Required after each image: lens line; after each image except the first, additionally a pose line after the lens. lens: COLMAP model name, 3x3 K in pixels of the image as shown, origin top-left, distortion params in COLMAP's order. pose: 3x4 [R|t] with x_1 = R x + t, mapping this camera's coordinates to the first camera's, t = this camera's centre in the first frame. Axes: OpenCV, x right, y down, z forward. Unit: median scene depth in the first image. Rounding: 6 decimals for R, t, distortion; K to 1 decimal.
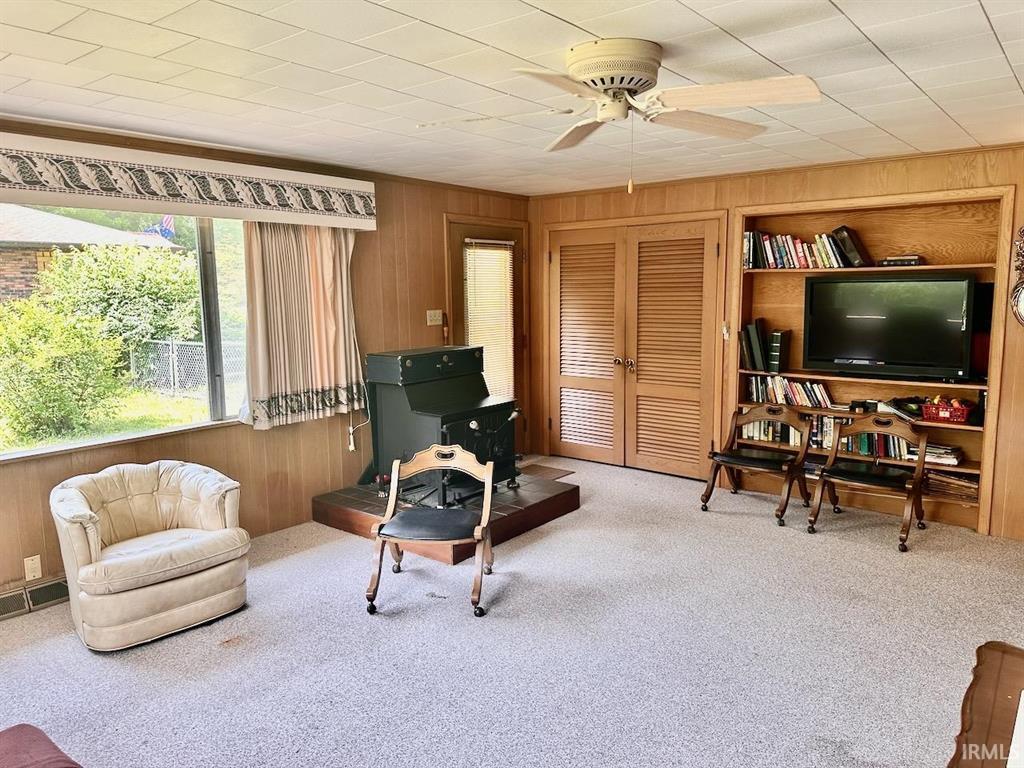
lens RADIAL K [[705.4, 0, 503.6], [0, 705.4, 378.8], [0, 0, 1]] dist [0.099375, -0.130542]
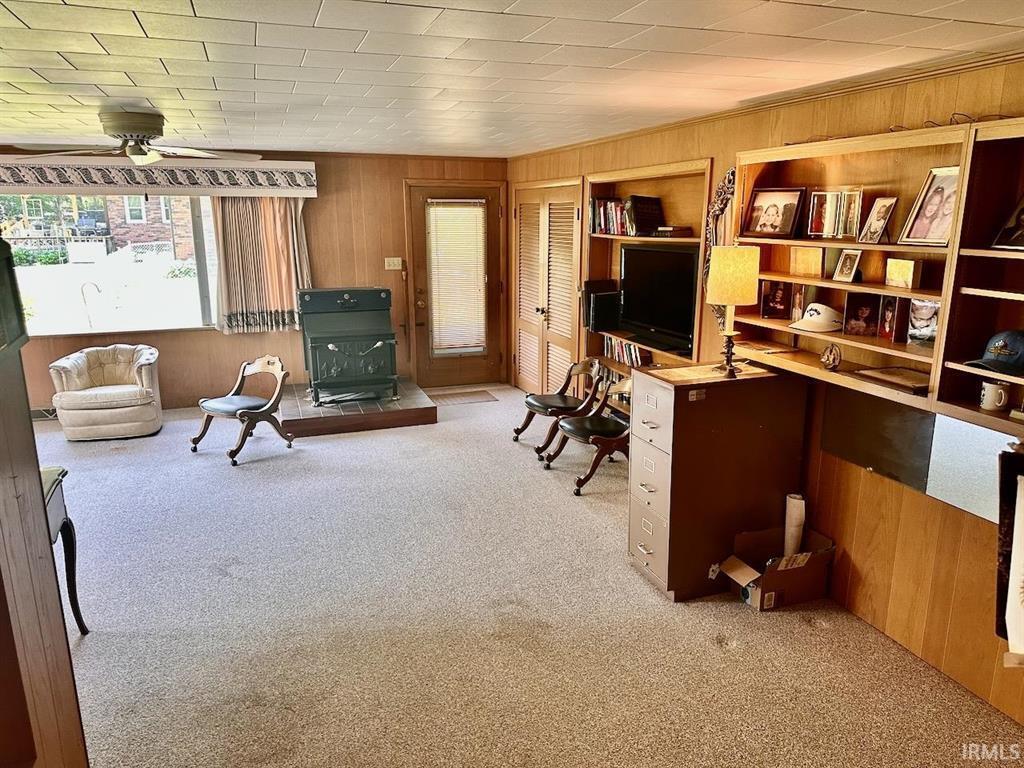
lens RADIAL K [[705.4, 0, 503.6], [0, 705.4, 378.8], [0, 0, 1]] dist [0.099375, -0.130542]
pose [[0.851289, 0.128706, -0.508666, 0.873665], [-0.076057, 0.989478, 0.123077, -0.062120], [0.519155, -0.066086, 0.852121, 0.000351]]
